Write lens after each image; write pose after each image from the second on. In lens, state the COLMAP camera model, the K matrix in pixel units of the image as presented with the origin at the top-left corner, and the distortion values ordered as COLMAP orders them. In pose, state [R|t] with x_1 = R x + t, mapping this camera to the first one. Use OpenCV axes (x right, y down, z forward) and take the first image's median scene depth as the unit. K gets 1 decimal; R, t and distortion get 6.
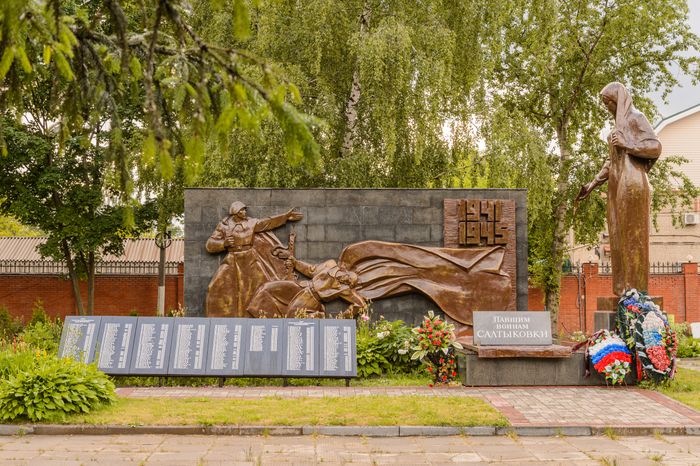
lens RADIAL K [[1047.7, 0, 350.0], [0, 1047.7, 233.0], [0, 0, 1]] dist [-0.054462, -0.028021]
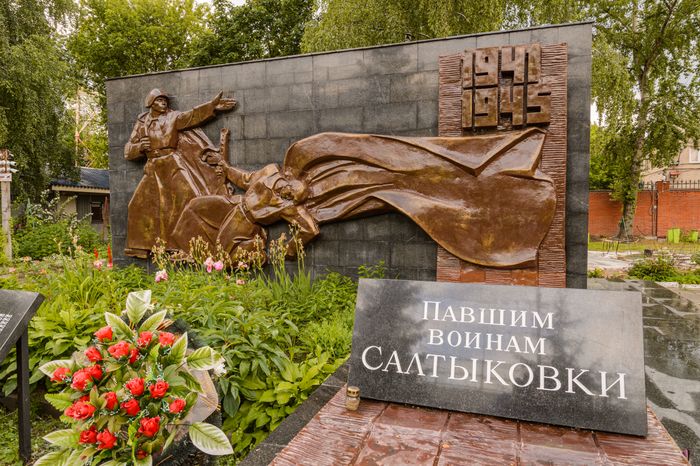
lens RADIAL K [[472.4, 0, 349.6], [0, 472.4, 235.7], [0, 0, 1]] dist [-0.000145, -0.005111]
pose [[0.942587, 0.011049, -0.333778, 0.134555], [0.029616, 0.992749, 0.116497, 0.037763], [0.332645, -0.119694, 0.935425, 0.721165]]
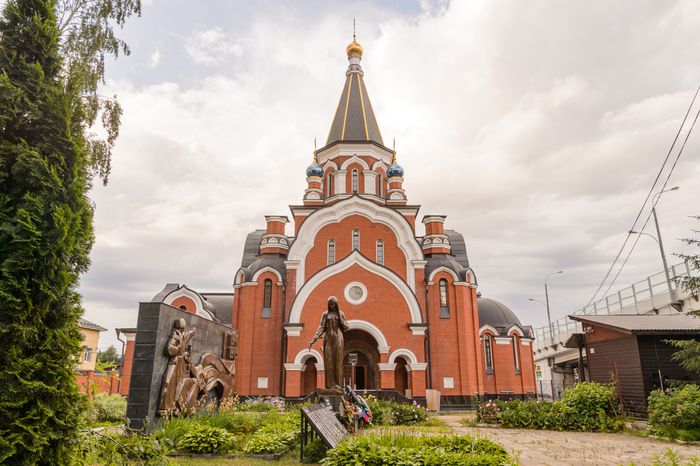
lens RADIAL K [[493.0, 0, 354.8], [0, 493.0, 231.8], [0, 0, 1]] dist [0.002724, -0.000901]
pose [[0.059559, 0.290027, 0.955163, -0.749623], [-0.064681, 0.955972, -0.286240, 0.031895], [-0.996127, -0.044733, 0.075696, 0.730922]]
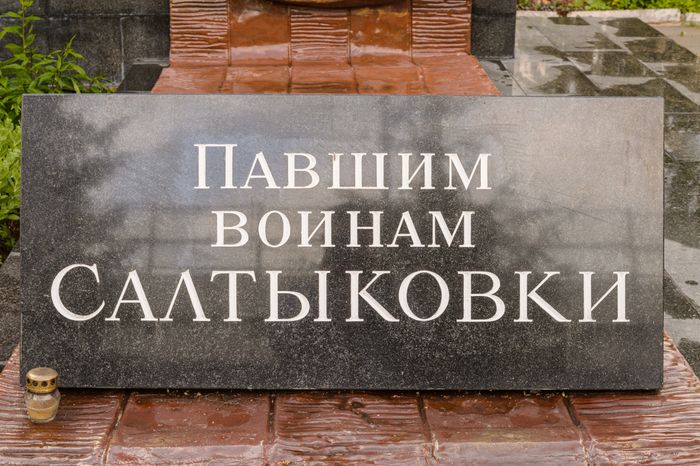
lens RADIAL K [[1218.9, 0, 350.0], [0, 1218.9, 233.0], [0, 0, 1]] dist [-0.054633, -0.132407]
pose [[0.999893, -0.002961, 0.014332, 0.127098], [-0.002765, 0.923443, 0.383727, 0.029839], [-0.014371, -0.383725, 0.923336, 0.718731]]
